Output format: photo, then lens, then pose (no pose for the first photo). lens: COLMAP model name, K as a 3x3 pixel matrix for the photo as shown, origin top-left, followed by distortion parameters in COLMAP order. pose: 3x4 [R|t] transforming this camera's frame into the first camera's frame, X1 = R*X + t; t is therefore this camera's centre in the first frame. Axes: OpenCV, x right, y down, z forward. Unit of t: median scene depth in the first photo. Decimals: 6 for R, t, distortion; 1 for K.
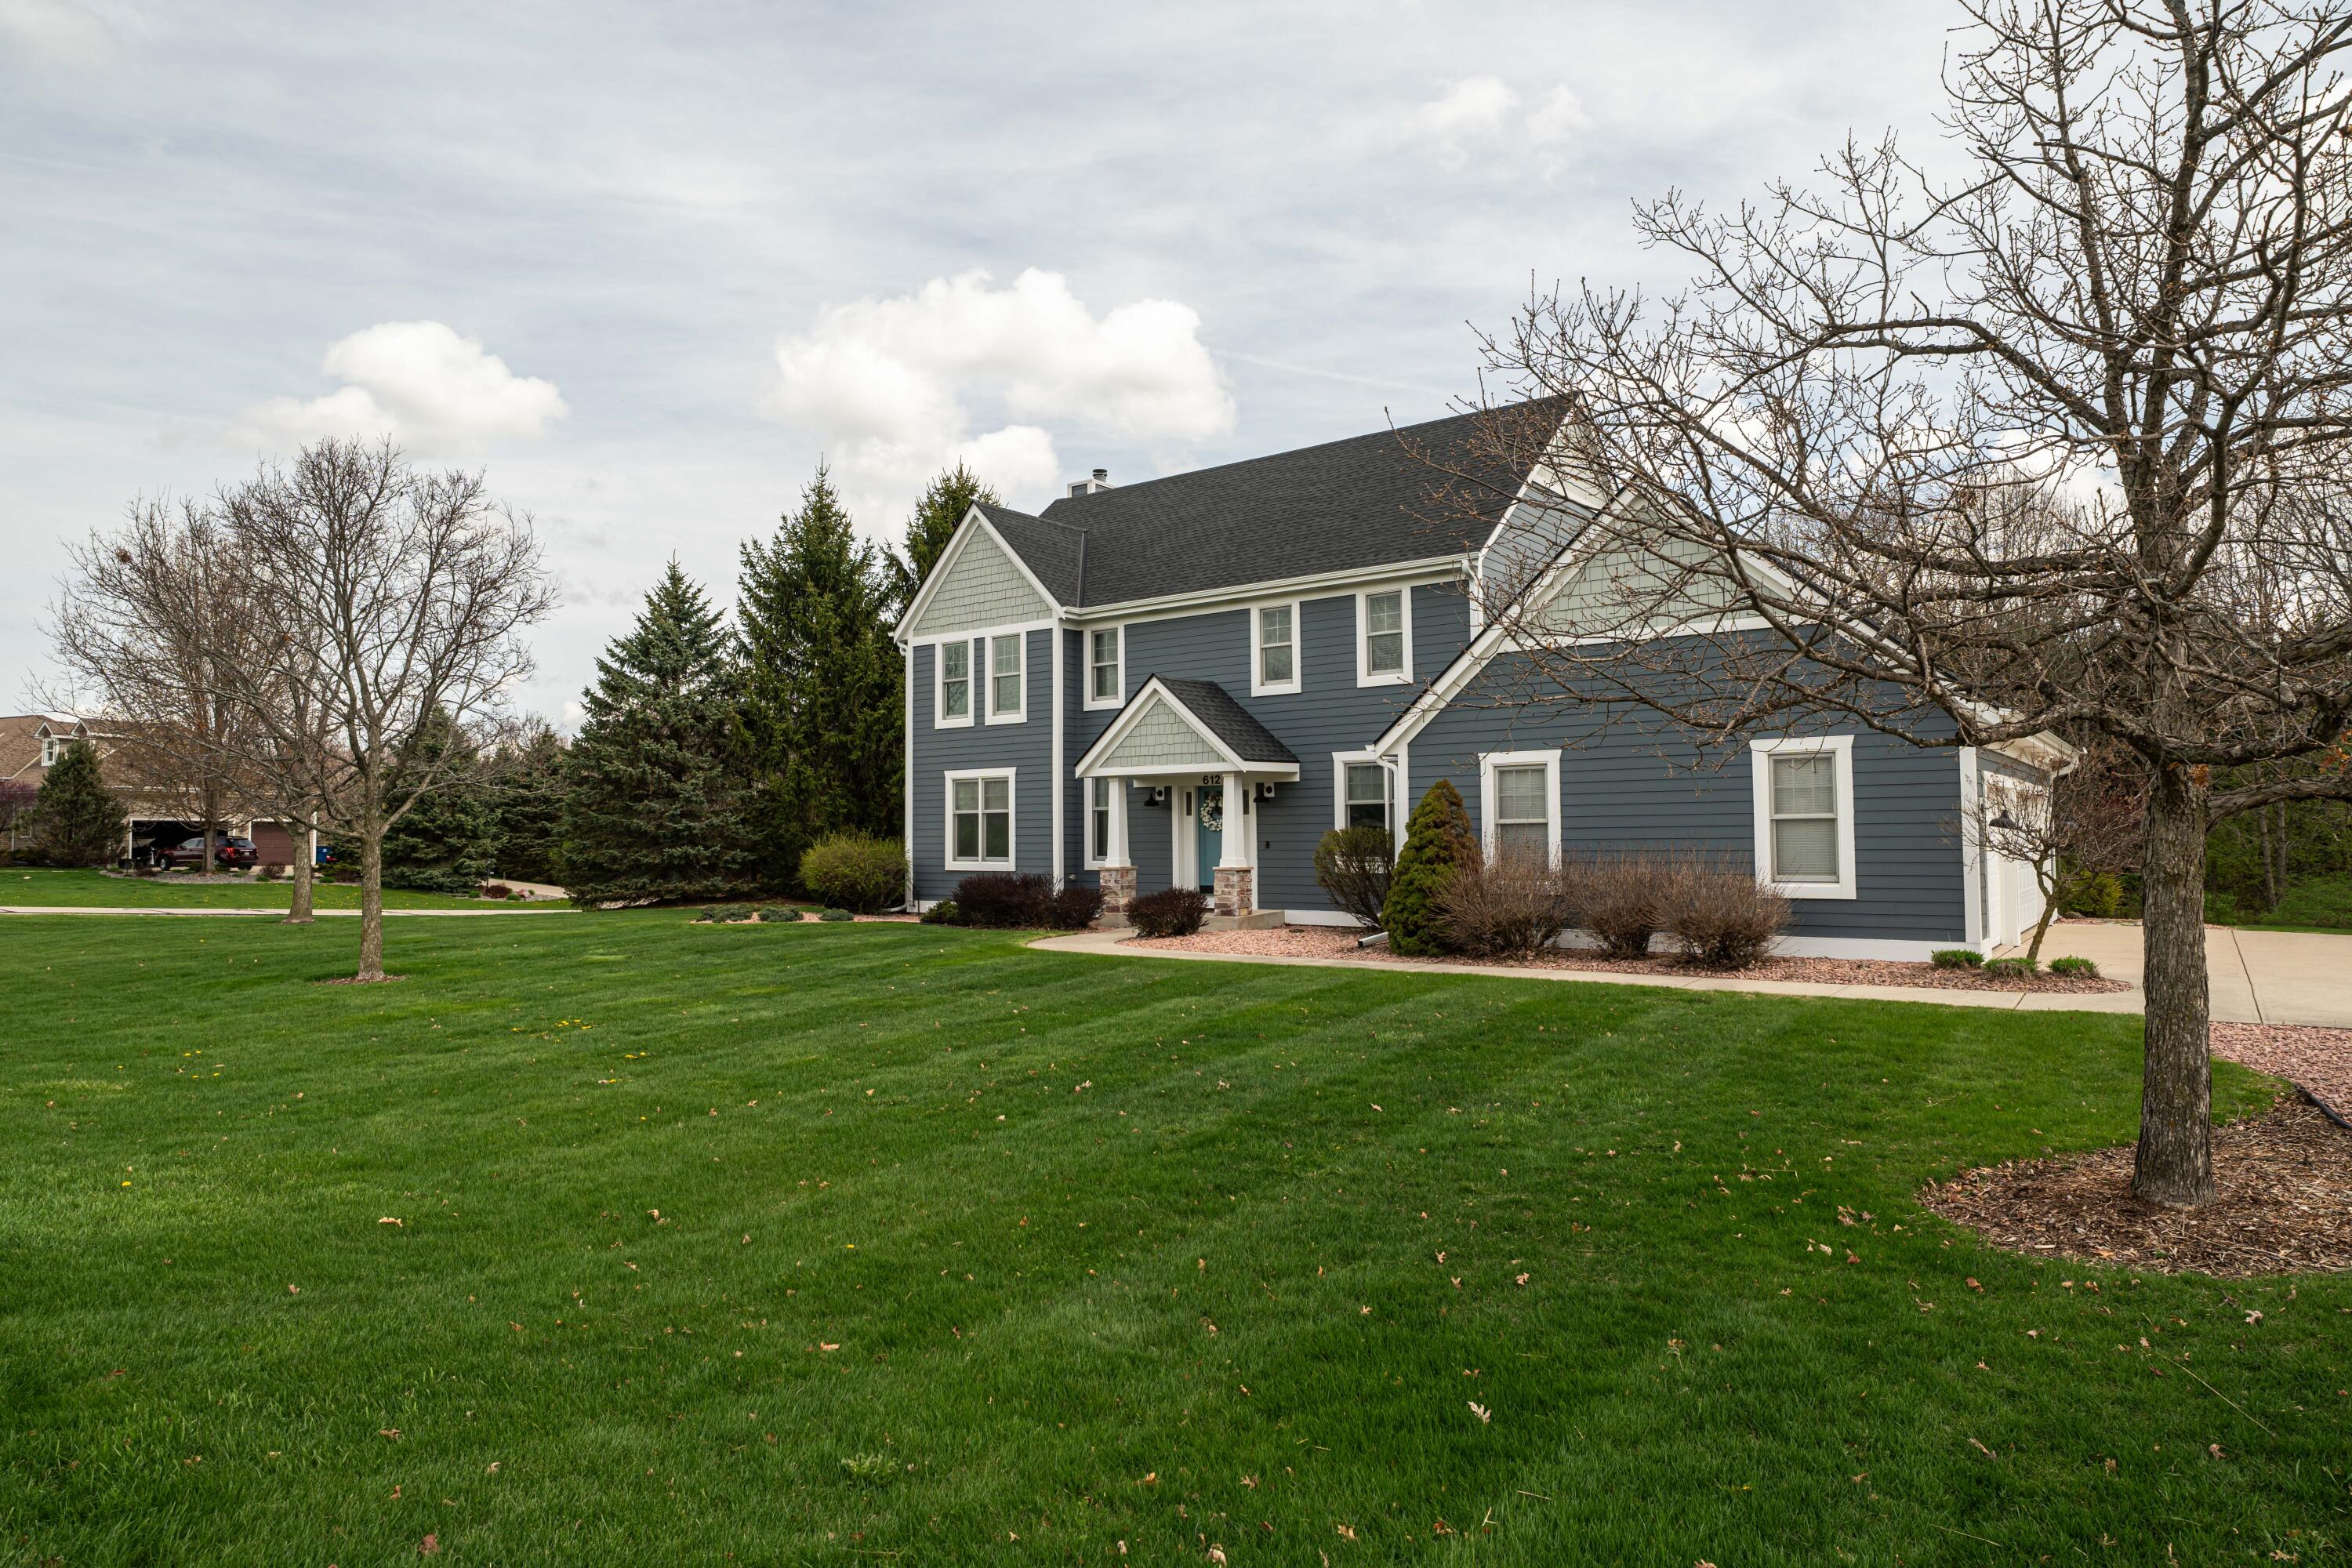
lens RADIAL K [[1347.3, 0, 1176.0], [0, 1347.3, 784.0], [0, 0, 1]] dist [-0.023999, -0.000113]
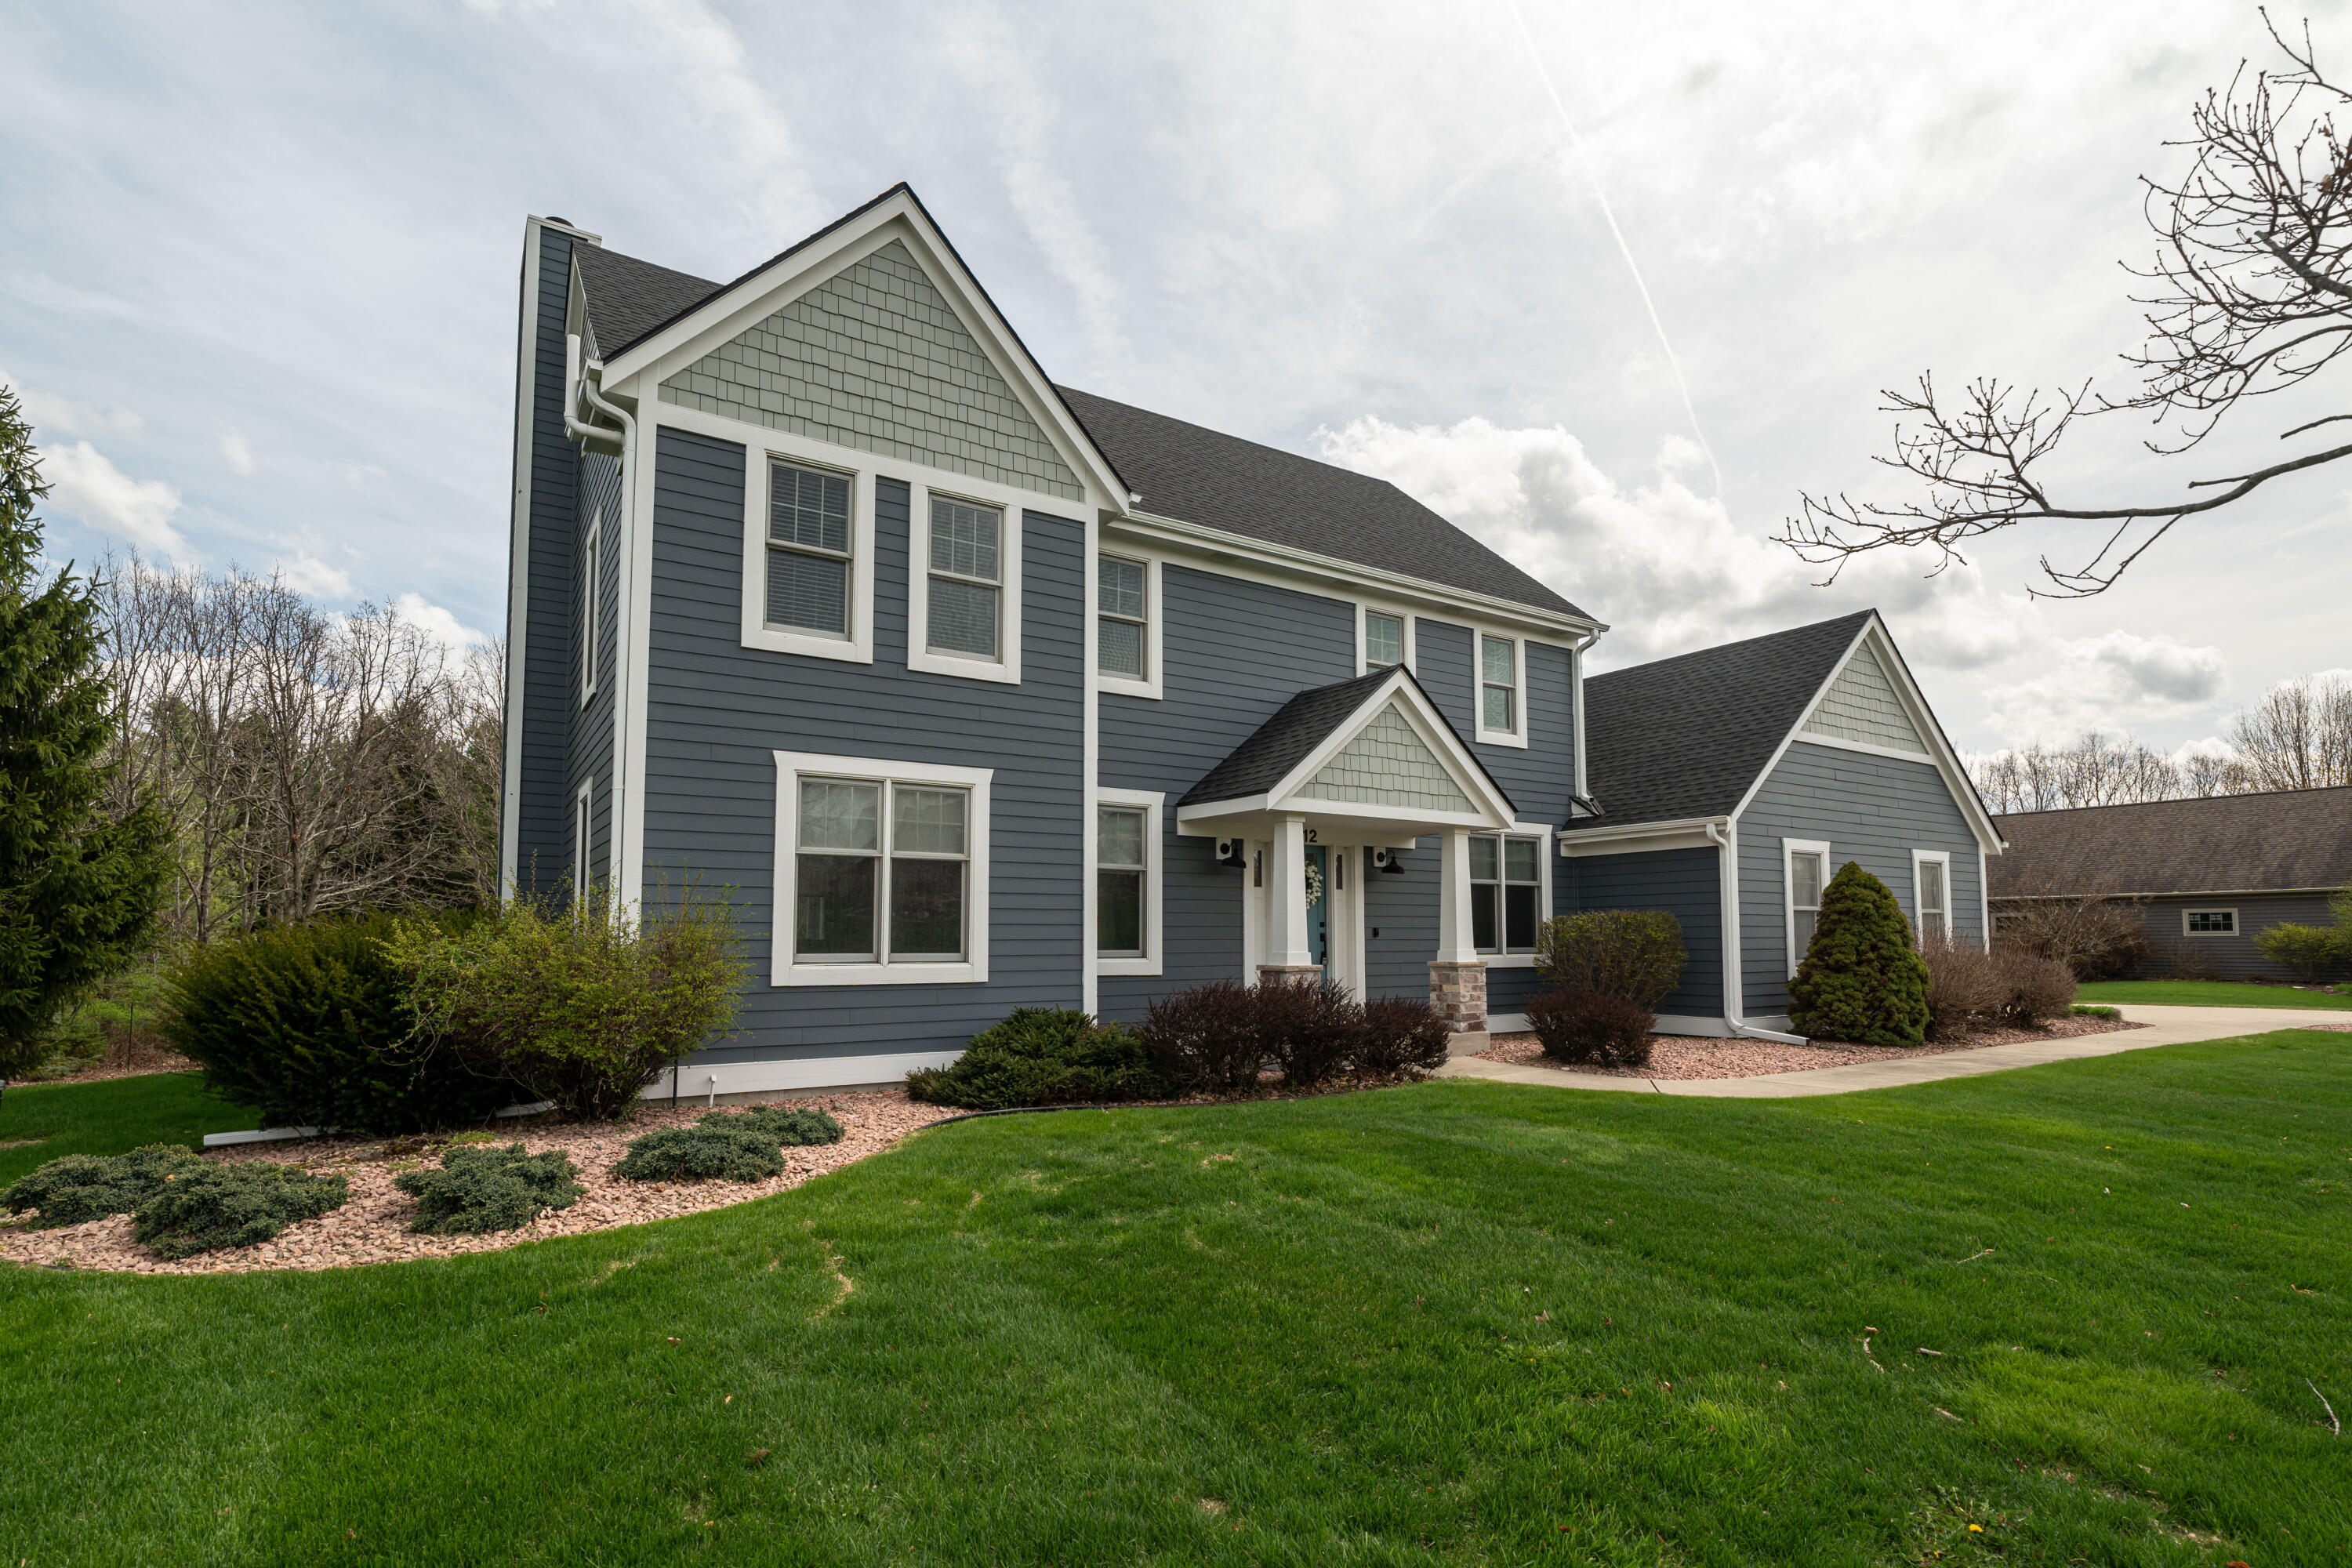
lens RADIAL K [[1134.7, 0, 1182.1], [0, 1134.7, 869.2], [0, 0, 1]] dist [-0.009606, -0.000178]
pose [[0.324155, 0.066602, 0.943657, -0.522889], [-0.038924, 0.997613, -0.057040, 0.048203], [-0.945203, -0.018242, 0.325973, 0.861773]]
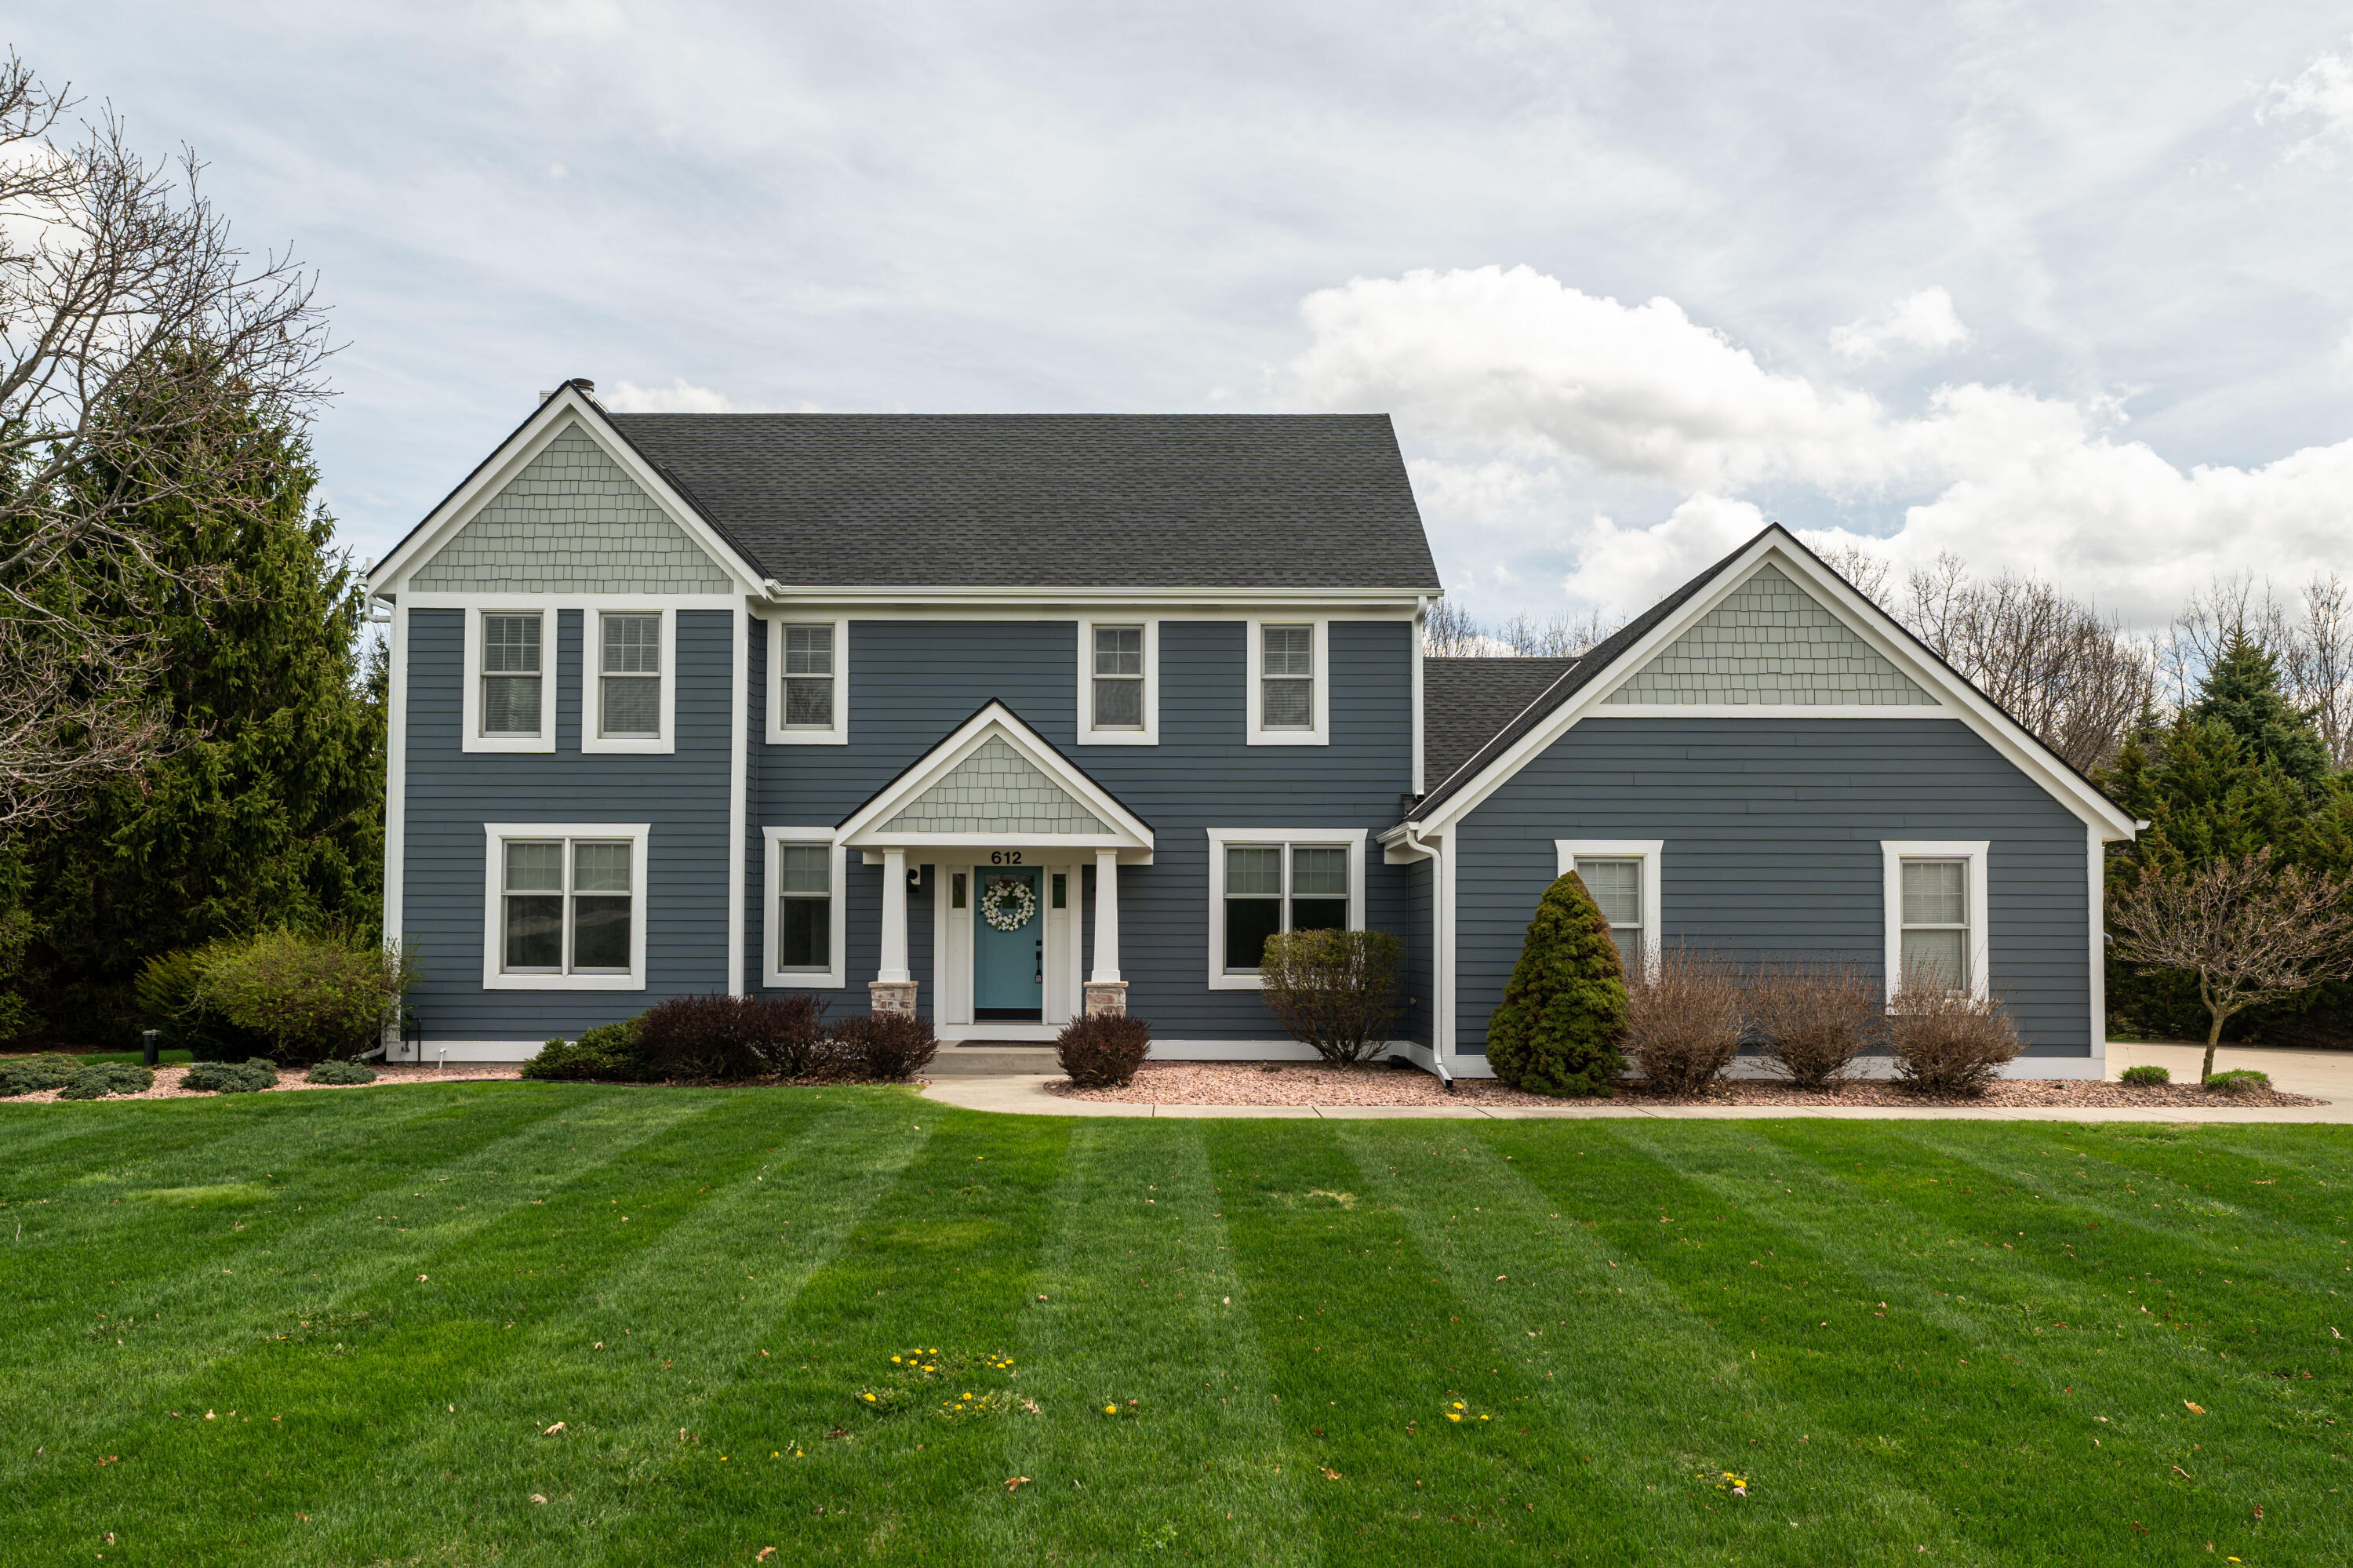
lens RADIAL K [[1535.4, 0, 1171.7], [0, 1535.4, 895.2], [0, 0, 1]] dist [-0.000526, -0.000577]
pose [[0.795785, 0.027038, 0.604976, -0.384849], [-0.034028, 0.999421, 0.000094, 0.013276], [-0.604623, -0.020661, 0.796244, 0.307325]]
